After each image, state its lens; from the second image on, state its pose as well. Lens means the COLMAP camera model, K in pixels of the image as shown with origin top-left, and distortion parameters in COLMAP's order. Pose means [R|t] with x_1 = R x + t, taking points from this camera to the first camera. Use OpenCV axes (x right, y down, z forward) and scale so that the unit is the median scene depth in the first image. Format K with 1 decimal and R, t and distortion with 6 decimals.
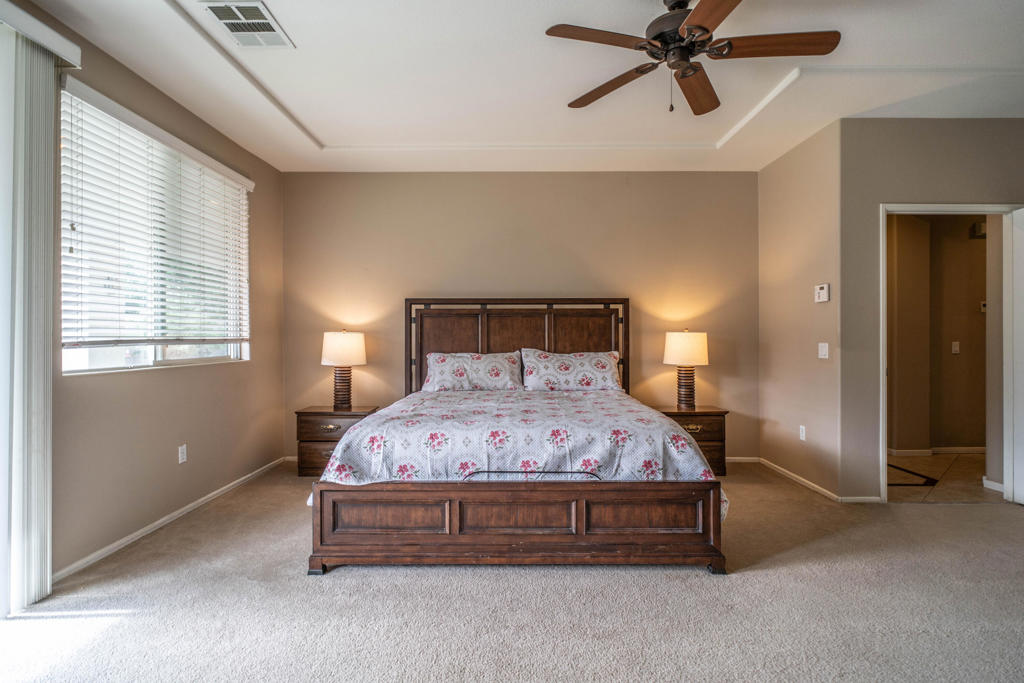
lens RADIAL K [[527.9, 0, 511.5], [0, 527.9, 332.3], [0, 0, 1]] dist [-0.000479, 0.001051]
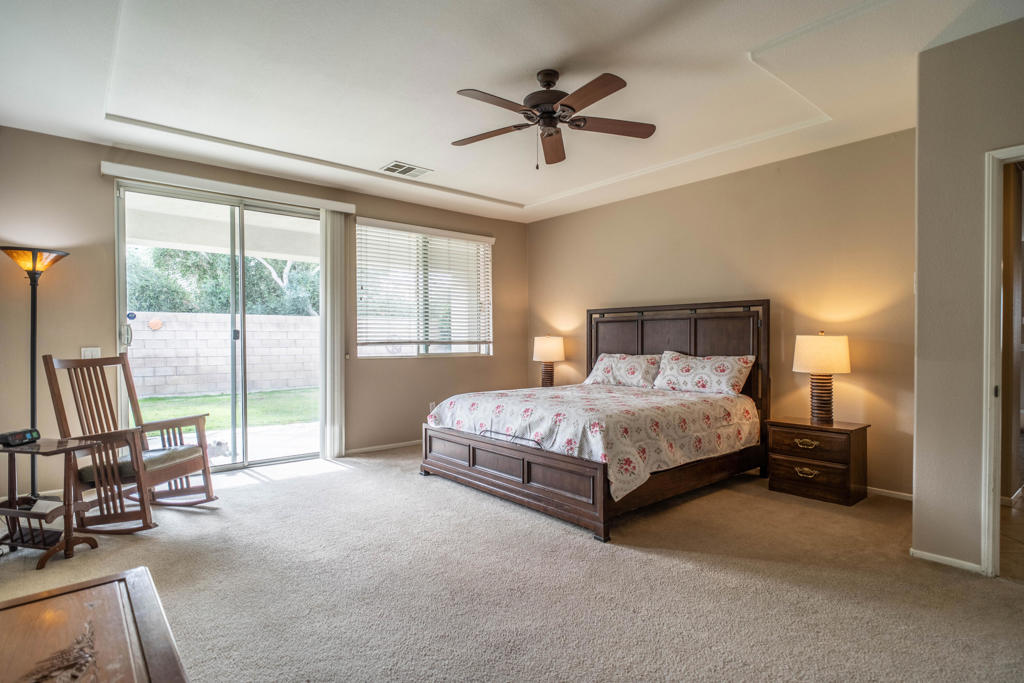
lens RADIAL K [[530.4, 0, 512.0], [0, 530.4, 341.5], [0, 0, 1]] dist [-0.005923, 0.000900]
pose [[0.650696, 0.002920, -0.759332, 0.898776], [0.005671, 0.999946, 0.008705, -0.000722], [0.759317, -0.009971, 0.650645, 0.061582]]
